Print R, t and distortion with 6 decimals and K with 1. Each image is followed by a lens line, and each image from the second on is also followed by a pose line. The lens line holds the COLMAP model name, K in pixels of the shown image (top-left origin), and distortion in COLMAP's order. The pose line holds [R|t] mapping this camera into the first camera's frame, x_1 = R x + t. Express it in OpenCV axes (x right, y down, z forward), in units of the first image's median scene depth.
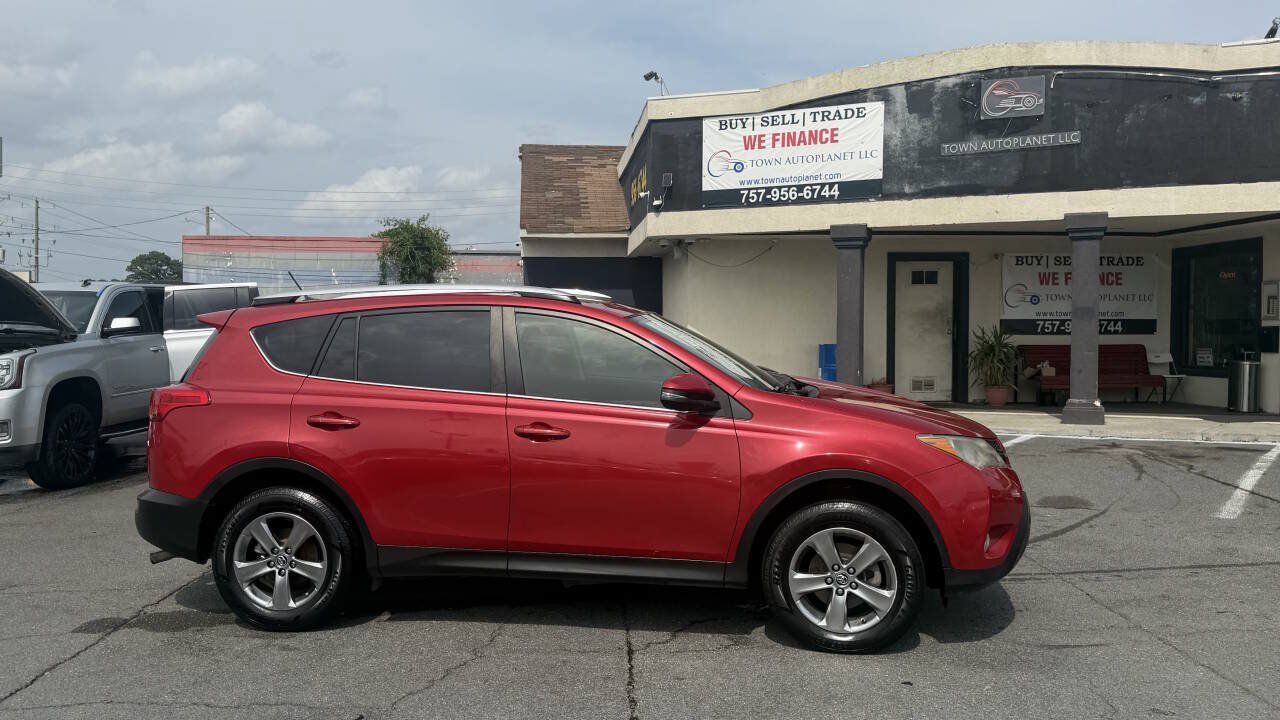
lens RADIAL K [[1055.7, 0, 634.0], [0, 1055.7, 361.9], [0, 0, 1]] dist [0.103226, -0.146585]
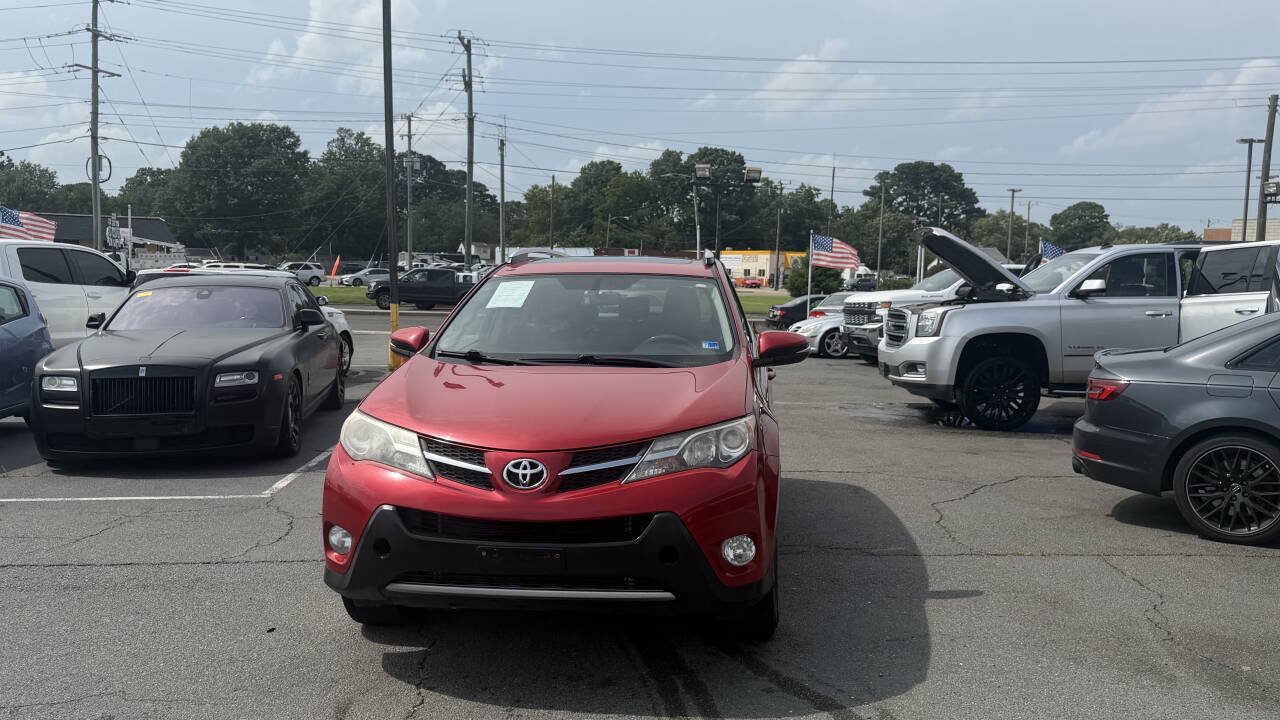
lens RADIAL K [[1059.5, 0, 631.9], [0, 1059.5, 365.5], [0, 0, 1]] dist [0.098620, -0.154162]
pose [[0.027672, 0.091429, -0.995427, 0.422539], [-0.055190, 0.994429, 0.089803, -0.022003], [0.998092, 0.052452, 0.032564, 0.429884]]
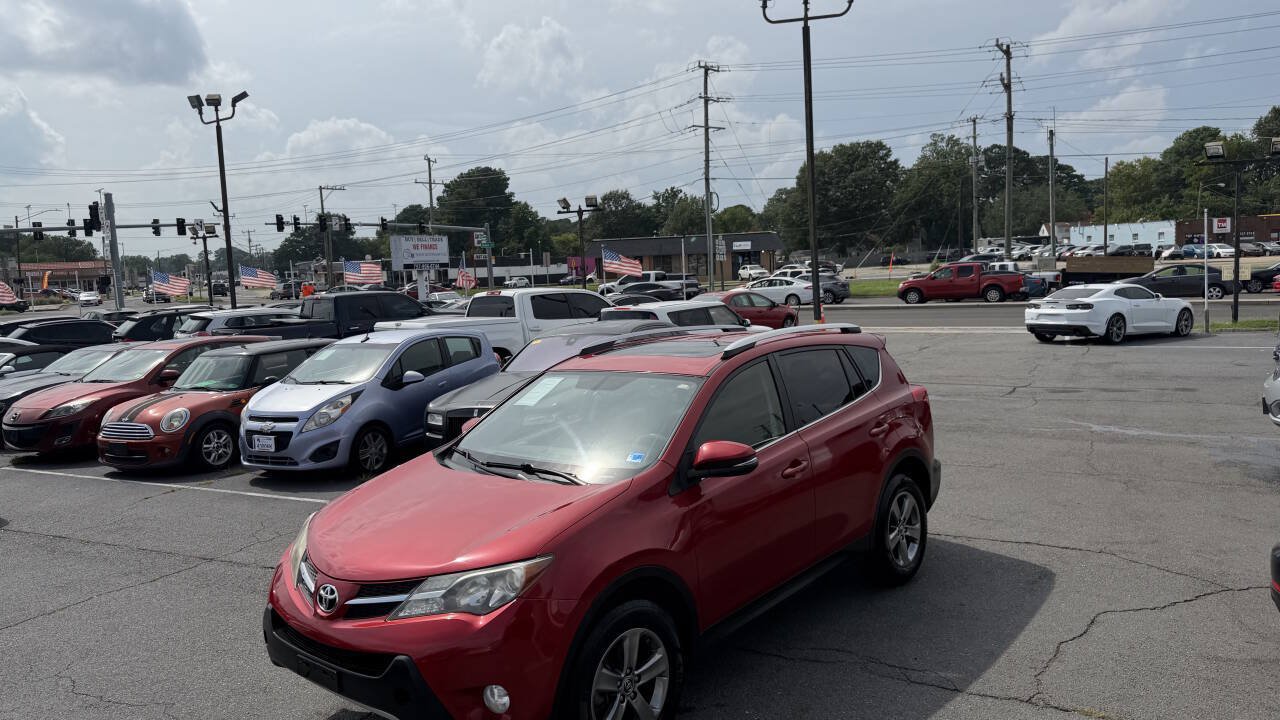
lens RADIAL K [[896.7, 0, 631.1], [0, 896.7, 352.8], [0, 0, 1]] dist [0.076010, -0.091451]
pose [[-0.539762, 0.109932, -0.834609, 0.315921], [0.020243, 0.992845, 0.117683, -0.072003], [0.841574, 0.046625, -0.538126, 0.637401]]
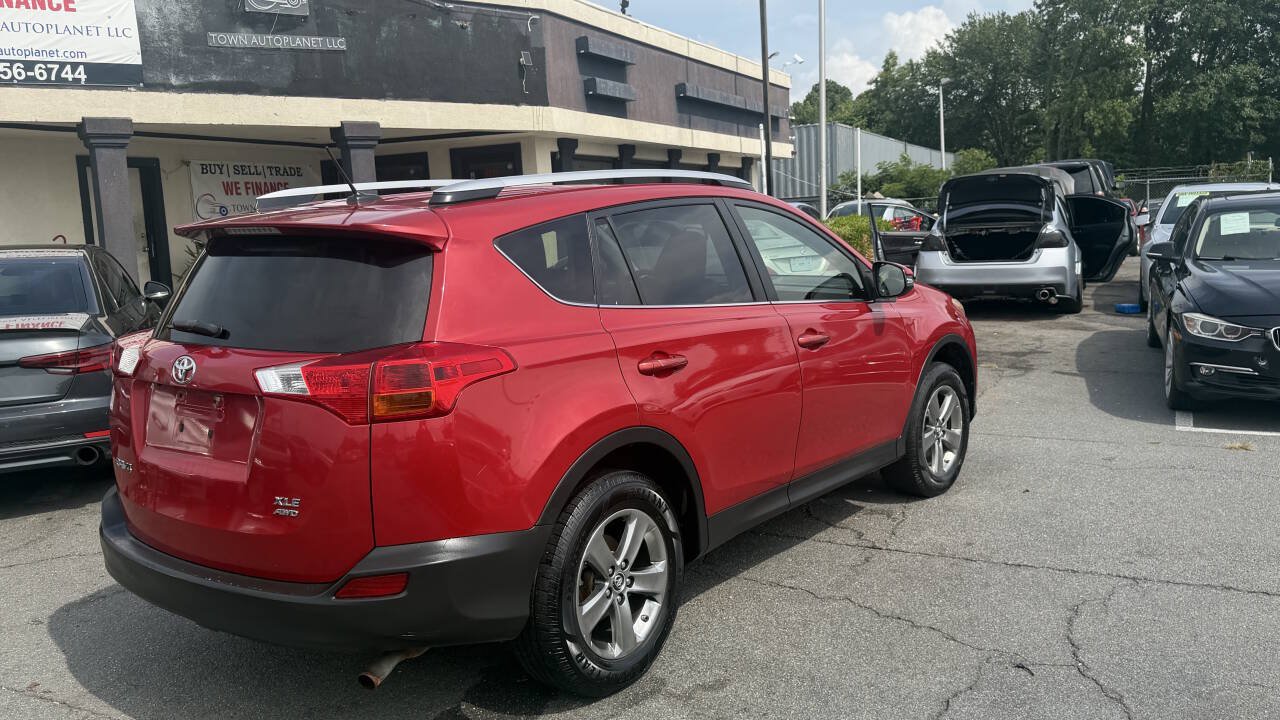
lens RADIAL K [[1059.5, 0, 641.5], [0, 1059.5, 354.3], [0, 0, 1]] dist [0.098620, -0.154162]
pose [[0.487186, -0.134019, 0.862954, -0.340731], [0.076832, 0.990900, 0.110513, -0.010786], [-0.869912, 0.012462, 0.493049, 0.254895]]
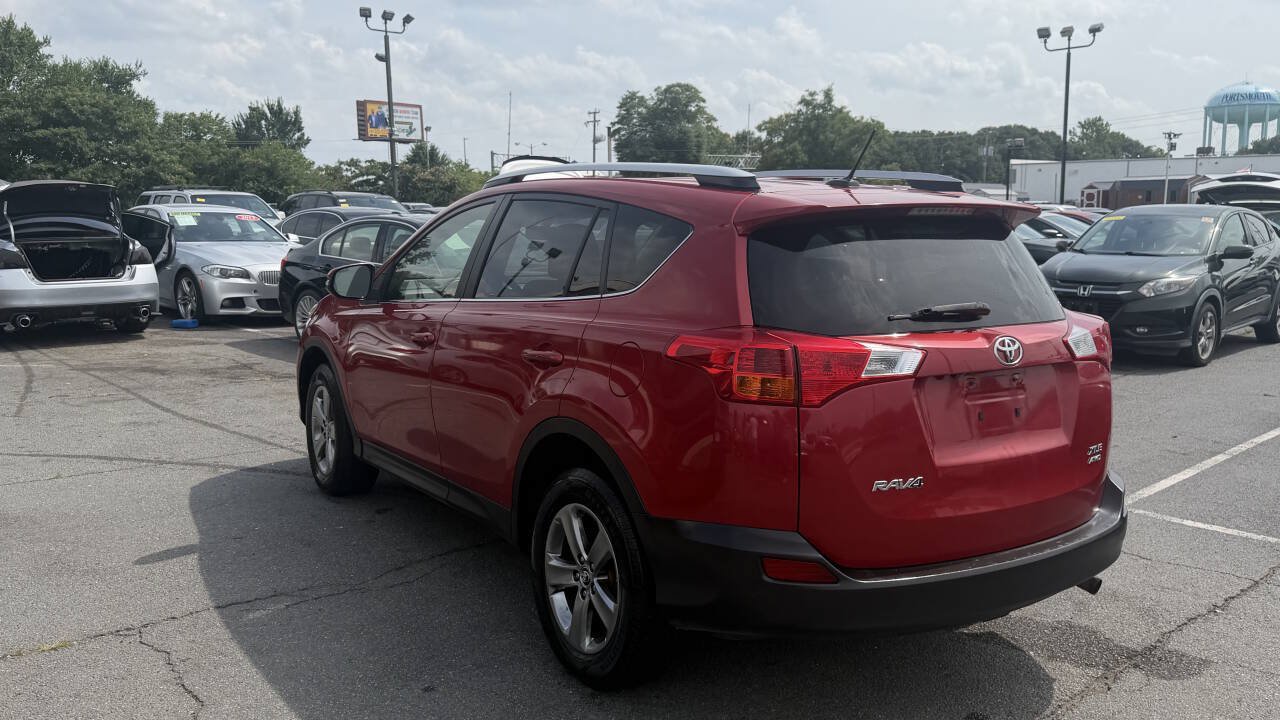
lens RADIAL K [[1059.5, 0, 638.7], [0, 1059.5, 353.7], [0, 0, 1]] dist [0.098620, -0.154162]
pose [[-0.661835, -0.099010, 0.743083, -0.304300], [0.030999, 0.986777, 0.159091, -0.027276], [-0.749009, 0.128327, -0.650014, 0.666973]]
